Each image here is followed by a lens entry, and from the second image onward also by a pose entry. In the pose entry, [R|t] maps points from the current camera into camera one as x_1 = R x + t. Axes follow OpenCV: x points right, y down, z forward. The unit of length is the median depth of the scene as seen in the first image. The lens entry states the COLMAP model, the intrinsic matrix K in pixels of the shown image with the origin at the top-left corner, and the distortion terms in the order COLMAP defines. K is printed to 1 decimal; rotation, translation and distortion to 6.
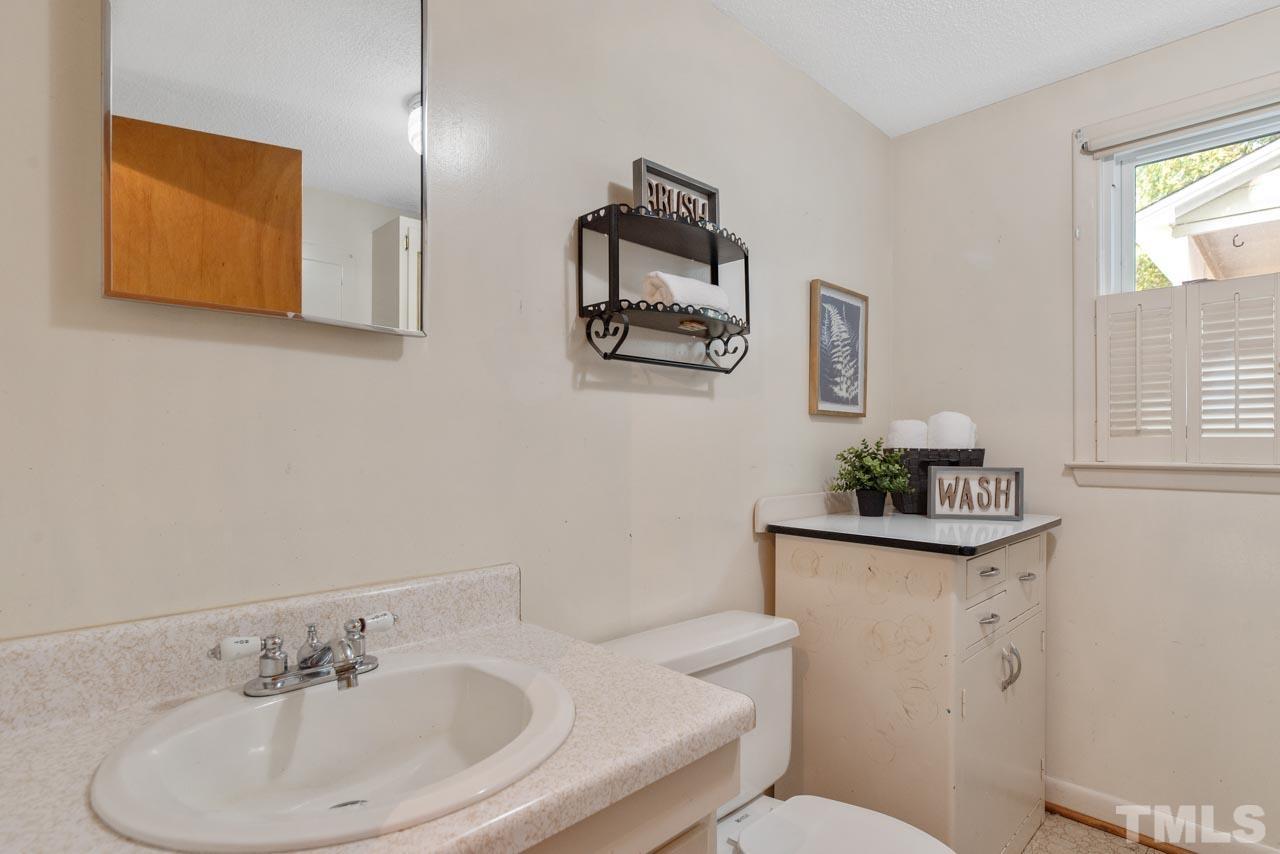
lens RADIAL K [[651.2, 0, 632.9], [0, 651.2, 445.9], [0, 0, 1]] dist [-0.003192, 0.003320]
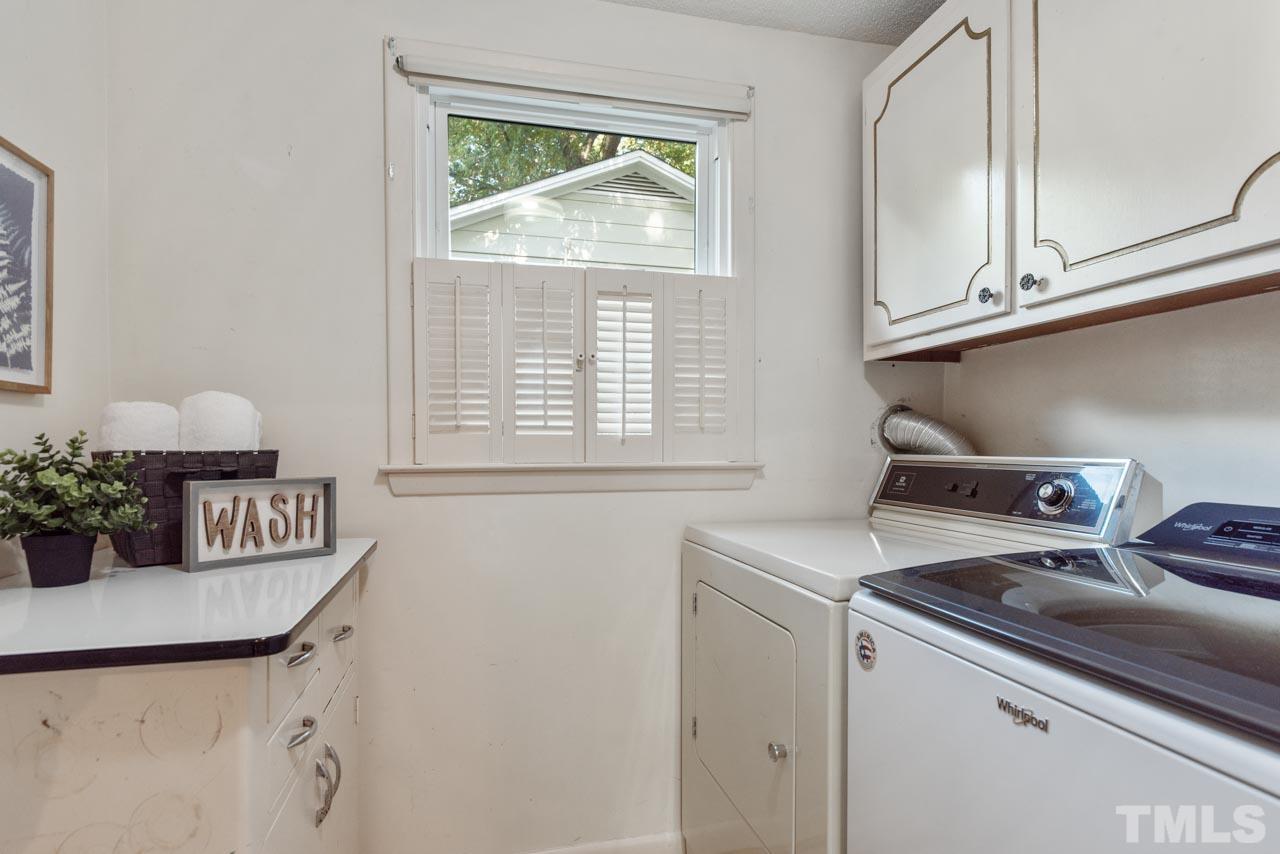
lens RADIAL K [[651.2, 0, 636.8], [0, 651.2, 448.7], [0, 0, 1]] dist [-0.003192, 0.003320]
pose [[0.499603, -0.009926, 0.866198, 0.155959], [0.007220, 0.999947, 0.007295, 0.000704], [-0.866224, 0.002610, 0.499649, 0.364964]]
